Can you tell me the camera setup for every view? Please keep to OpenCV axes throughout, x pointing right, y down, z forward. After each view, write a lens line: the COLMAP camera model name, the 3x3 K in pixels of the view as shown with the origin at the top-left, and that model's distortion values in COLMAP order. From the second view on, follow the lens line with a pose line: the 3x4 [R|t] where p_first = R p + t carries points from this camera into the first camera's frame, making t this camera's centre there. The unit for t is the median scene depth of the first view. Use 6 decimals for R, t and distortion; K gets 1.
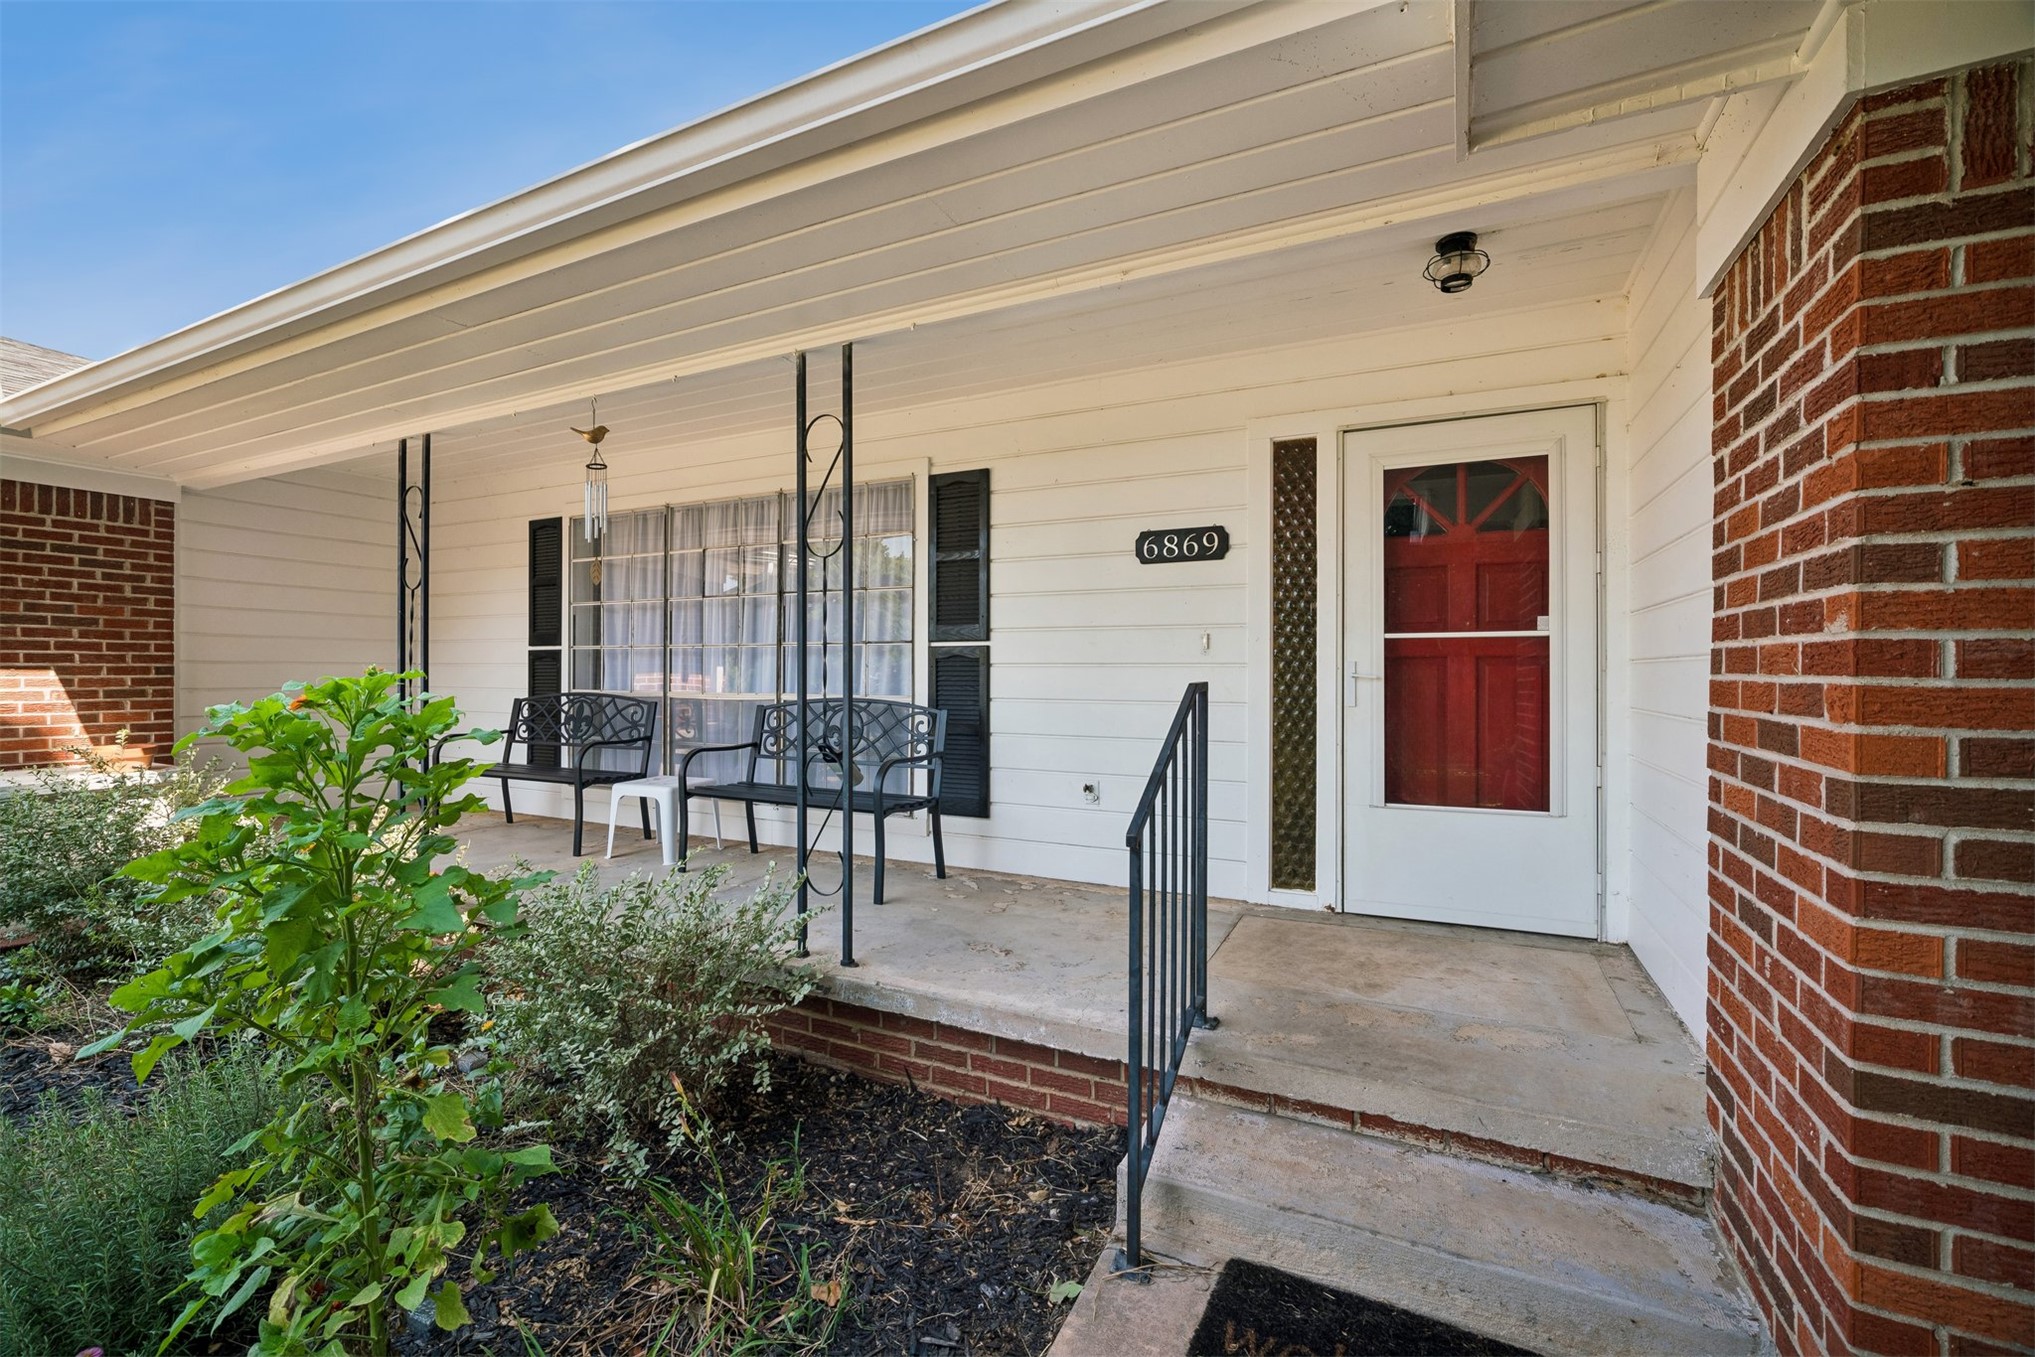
lens RADIAL K [[861.7, 0, 1001.1], [0, 861.7, 673.2], [0, 0, 1]] dist [-0.013115, 0.005918]
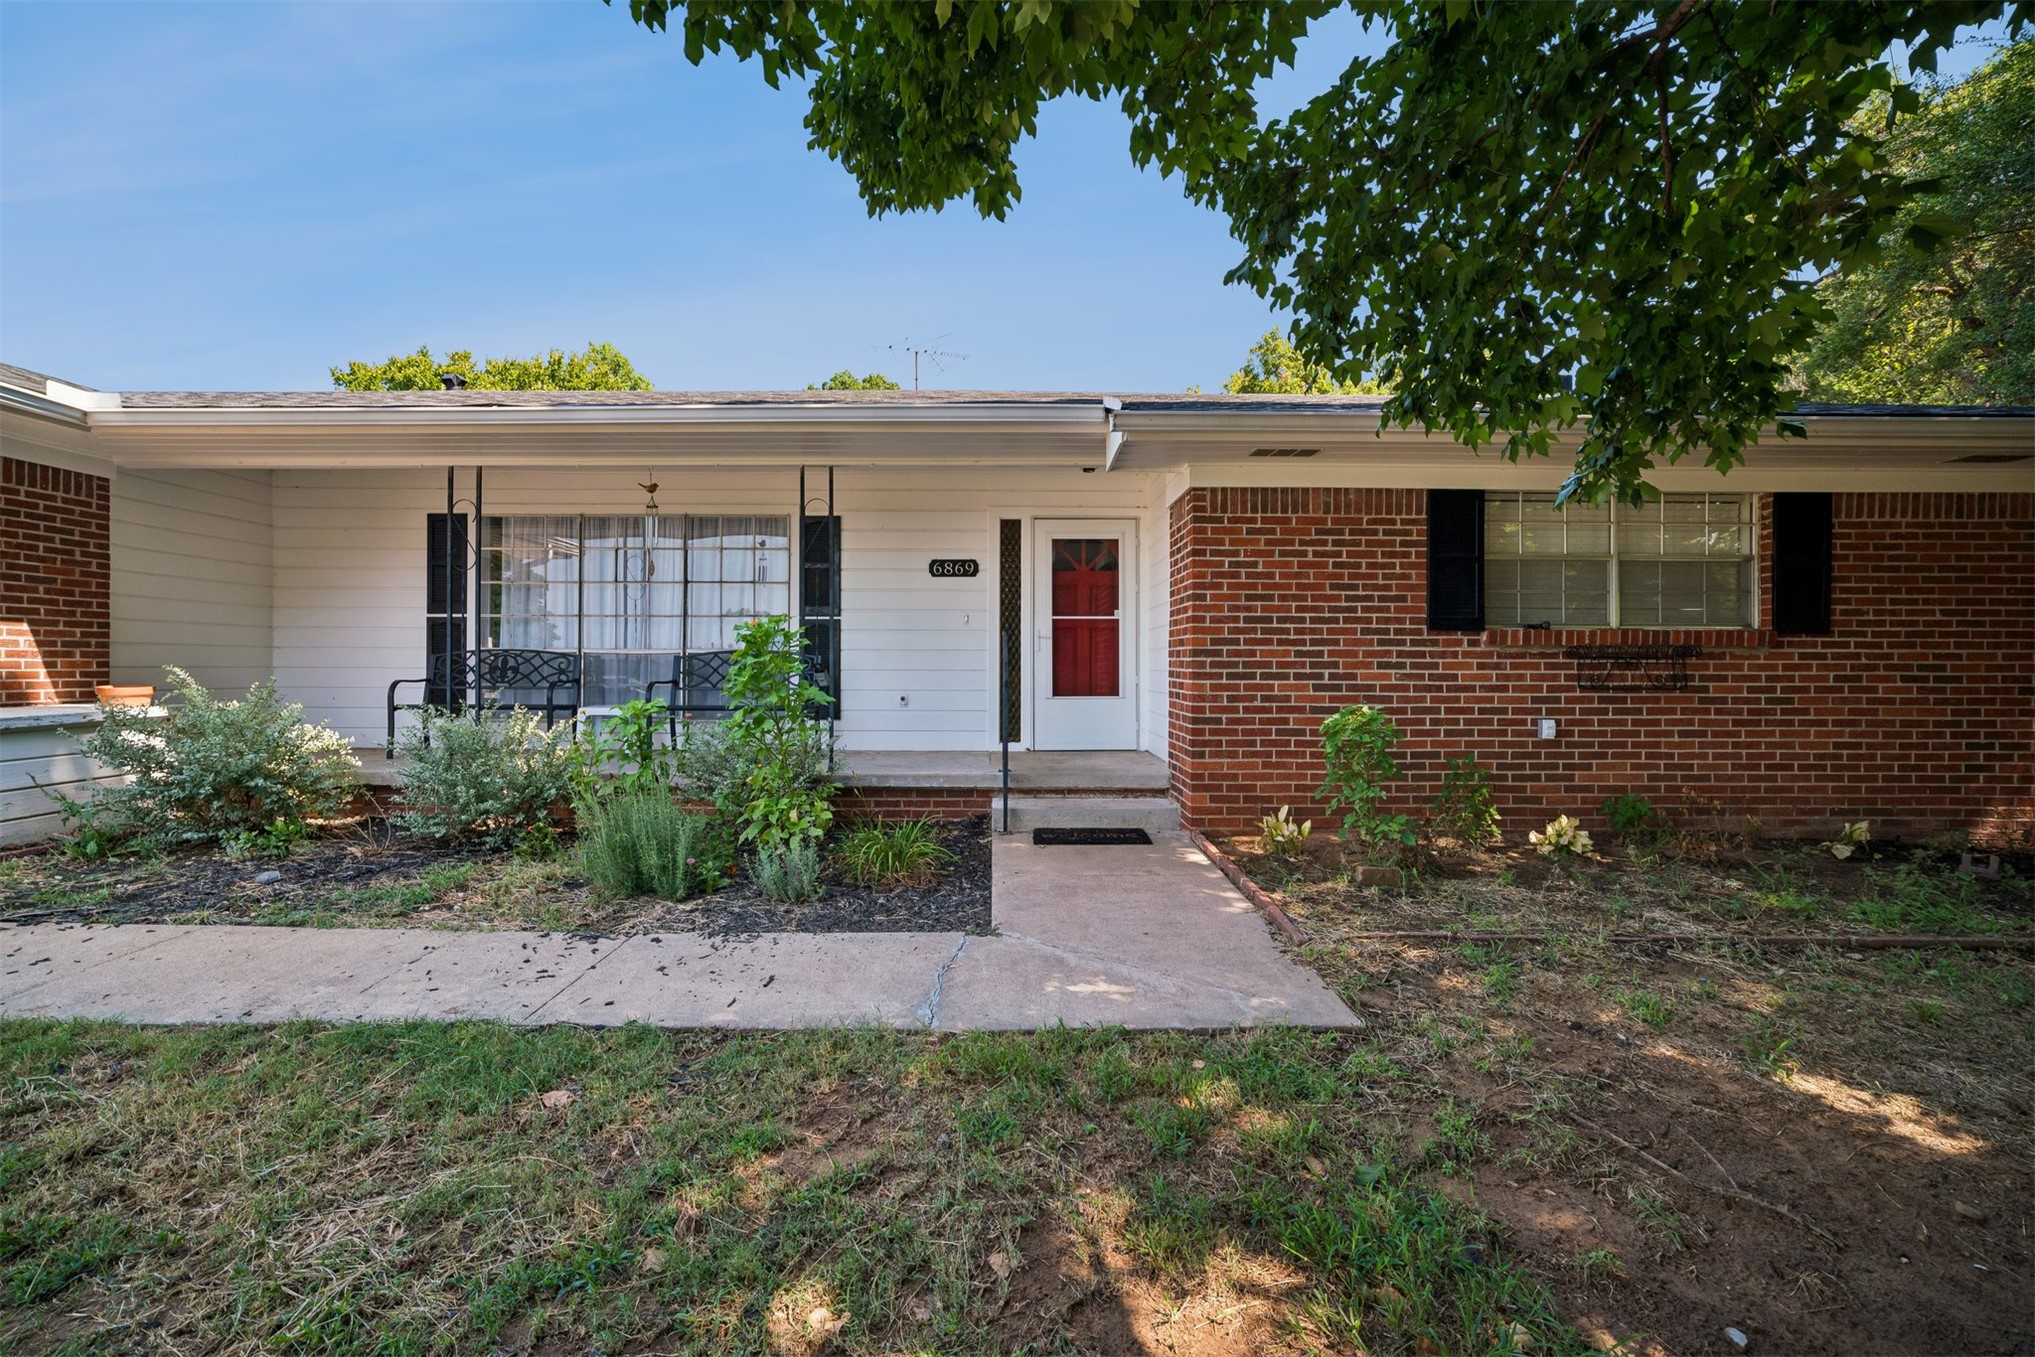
lens RADIAL K [[861.7, 0, 1001.1], [0, 861.7, 673.2], [0, 0, 1]] dist [-0.013115, 0.005918]
pose [[0.893931, -0.003443, 0.448190, -0.454409], [-0.000593, 0.999961, 0.008865, 0.054917], [-0.448203, -0.008191, 0.893894, -0.617693]]
